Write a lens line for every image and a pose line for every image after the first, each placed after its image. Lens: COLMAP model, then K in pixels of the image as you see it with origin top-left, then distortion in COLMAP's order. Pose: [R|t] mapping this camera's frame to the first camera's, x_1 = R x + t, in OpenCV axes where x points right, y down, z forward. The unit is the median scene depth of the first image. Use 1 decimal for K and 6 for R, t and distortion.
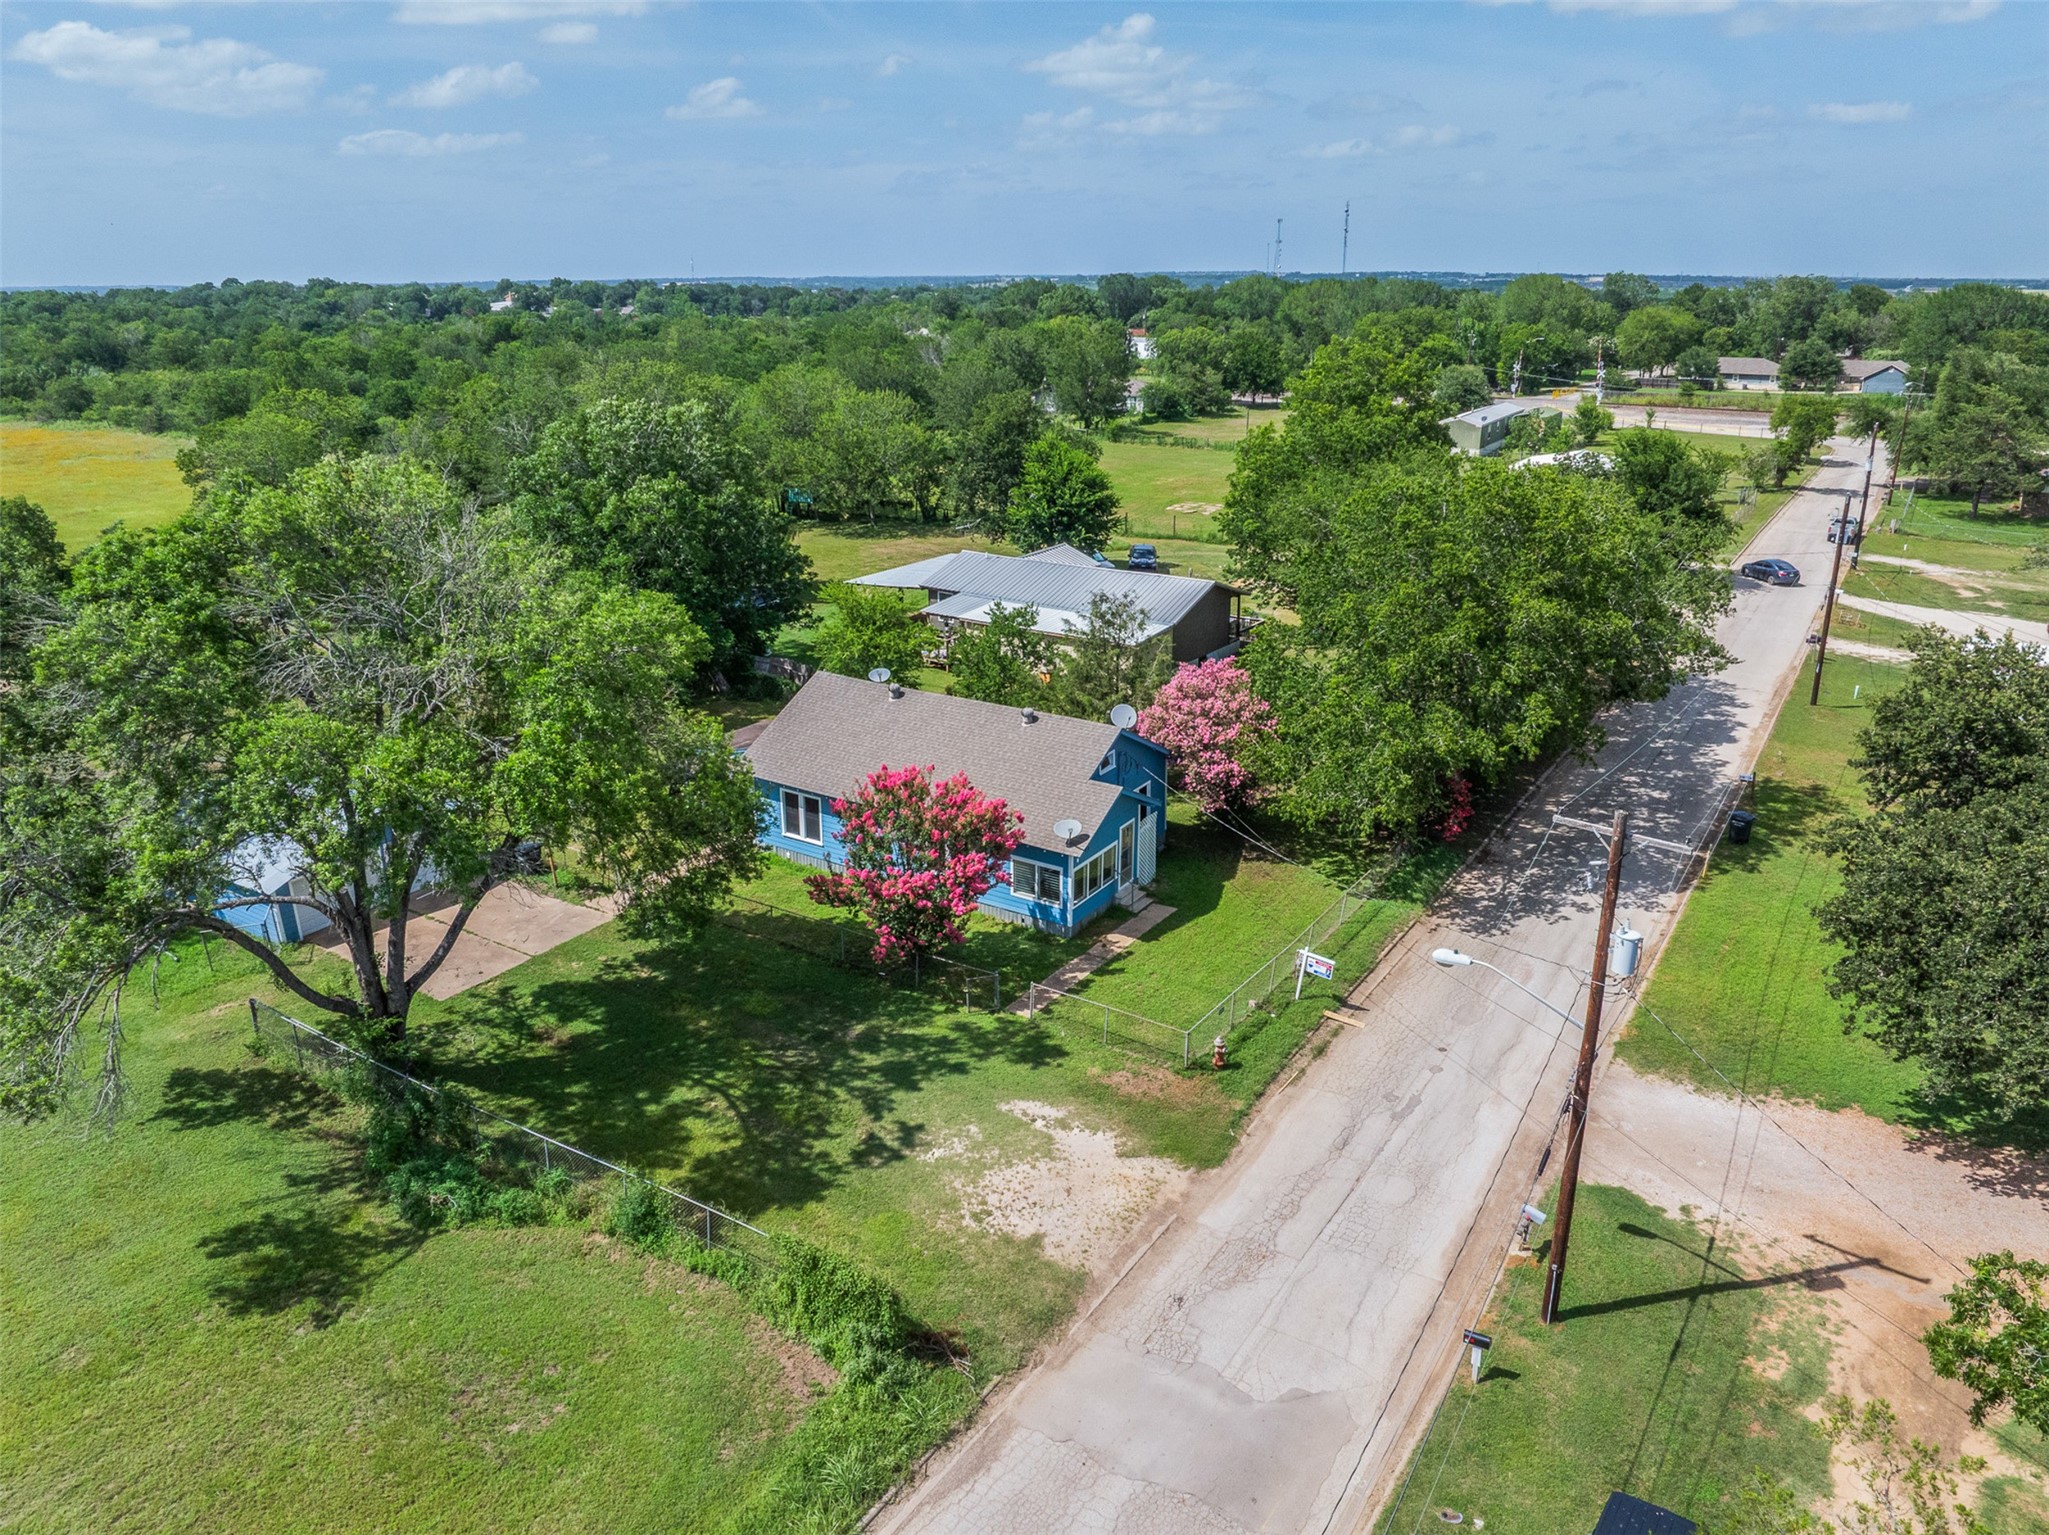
lens RADIAL K [[1431.8, 0, 1028.7], [0, 1431.8, 770.5], [0, 0, 1]] dist [-0.039164, -0.001096]
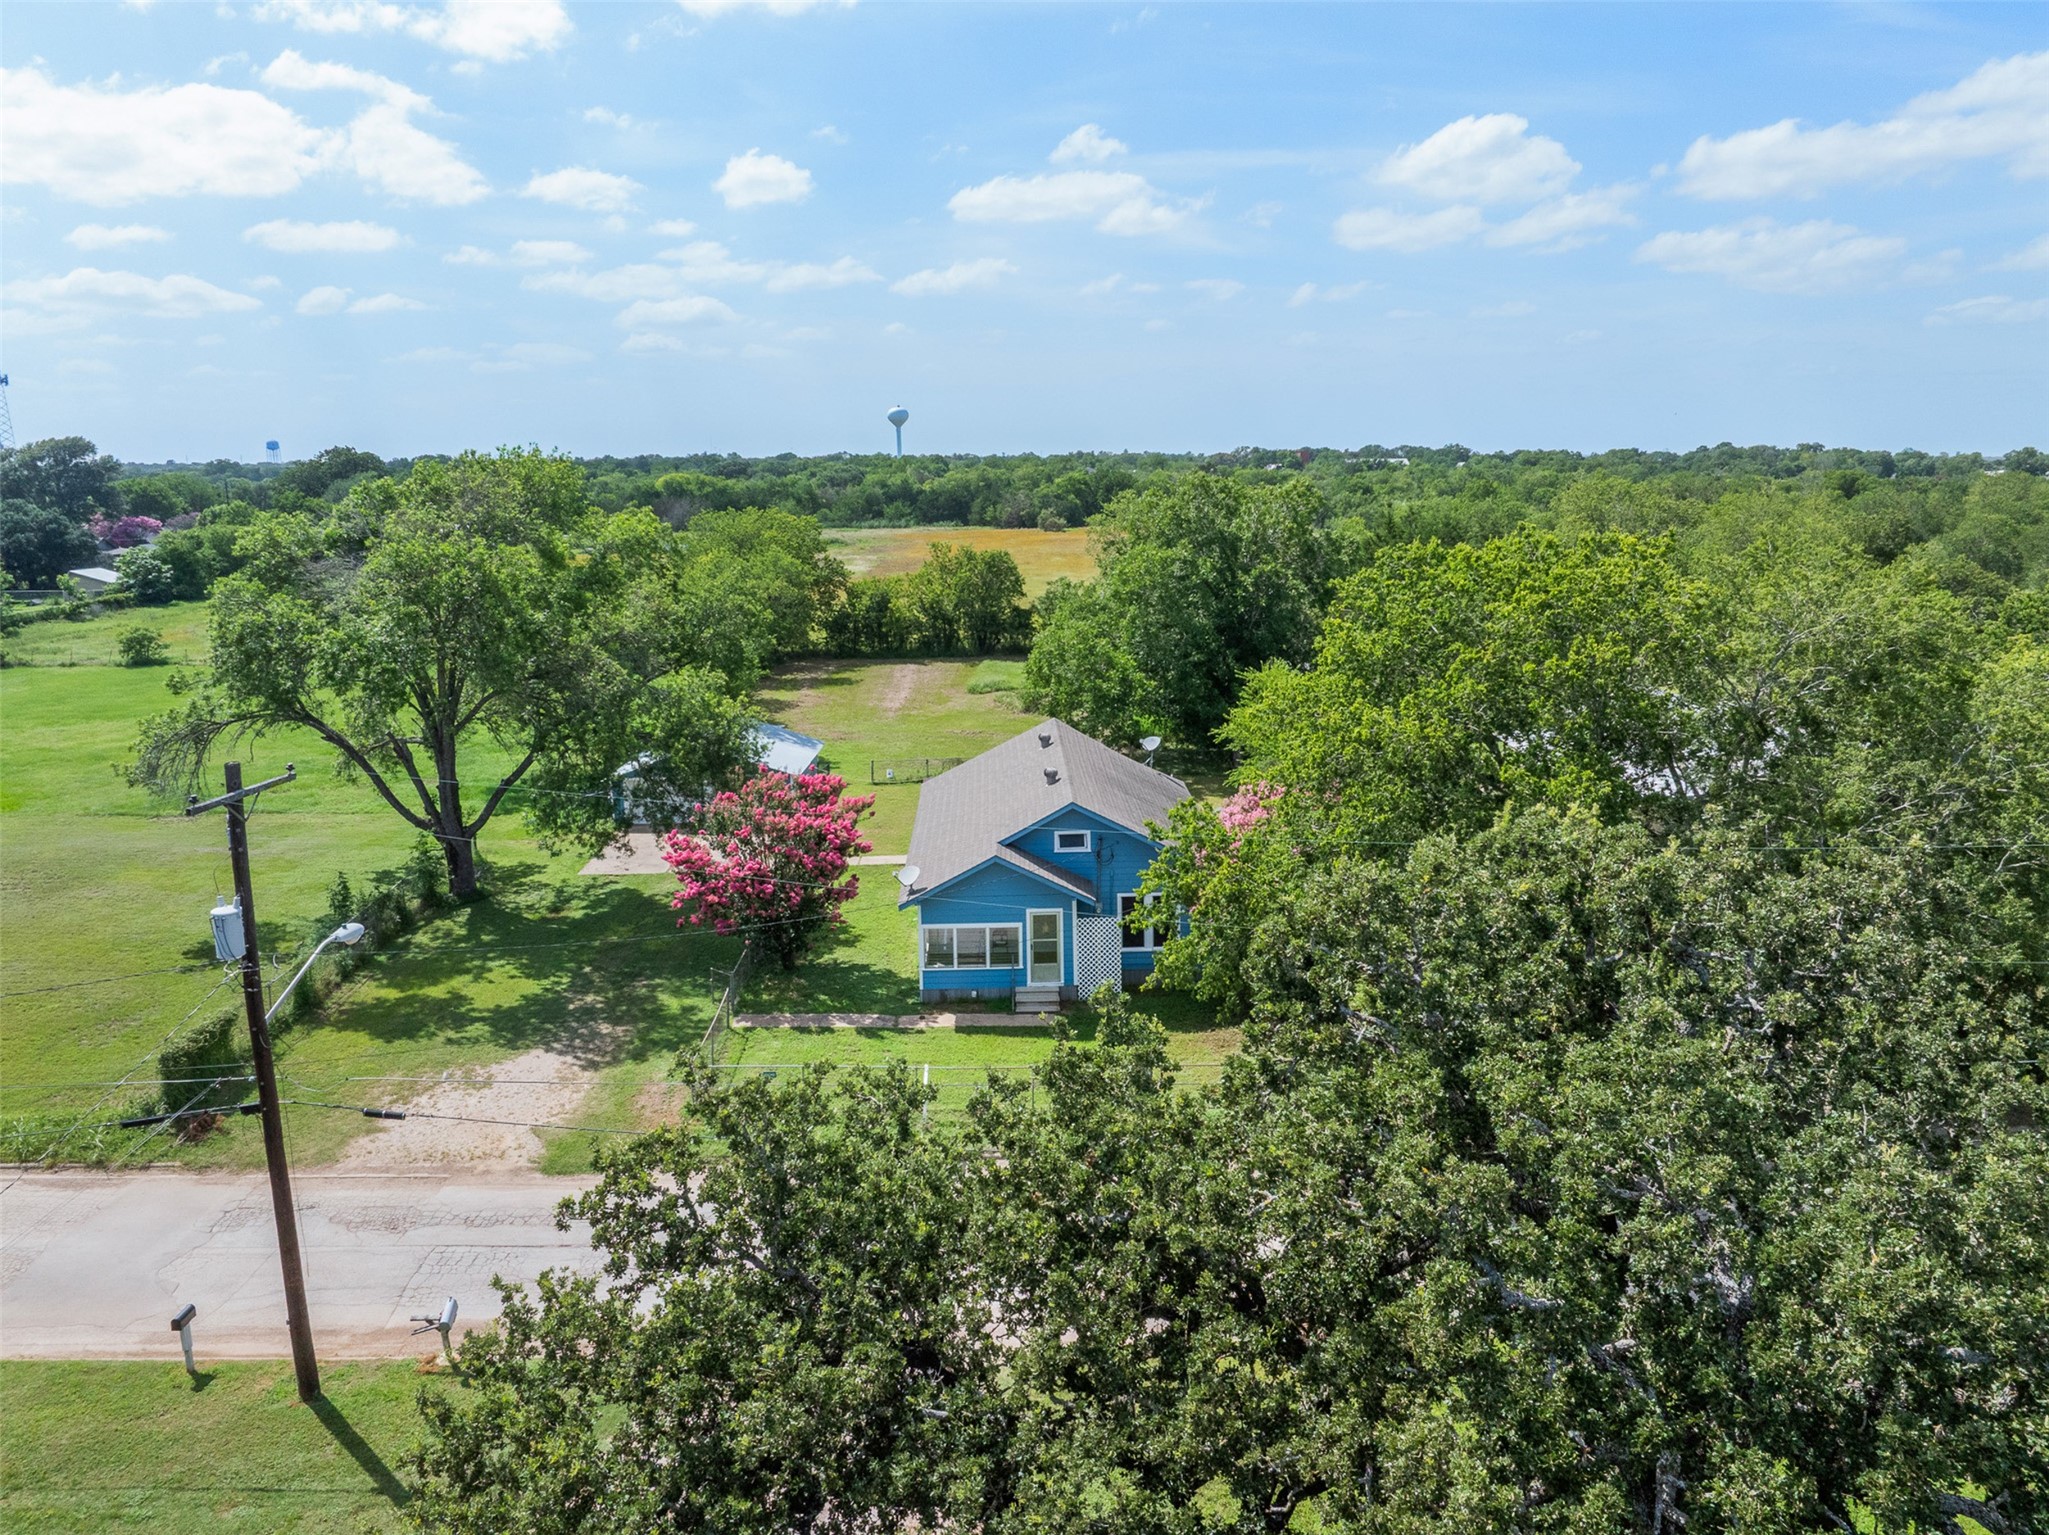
lens RADIAL K [[1431.8, 0, 1021.3], [0, 1431.8, 757.7], [0, 0, 1]] dist [-0.039164, -0.001096]
pose [[0.559070, 0.169741, -0.811559, 0.824015], [-0.266353, 0.963706, 0.018077, -0.070931], [0.785173, 0.206055, 0.583990, 0.515491]]
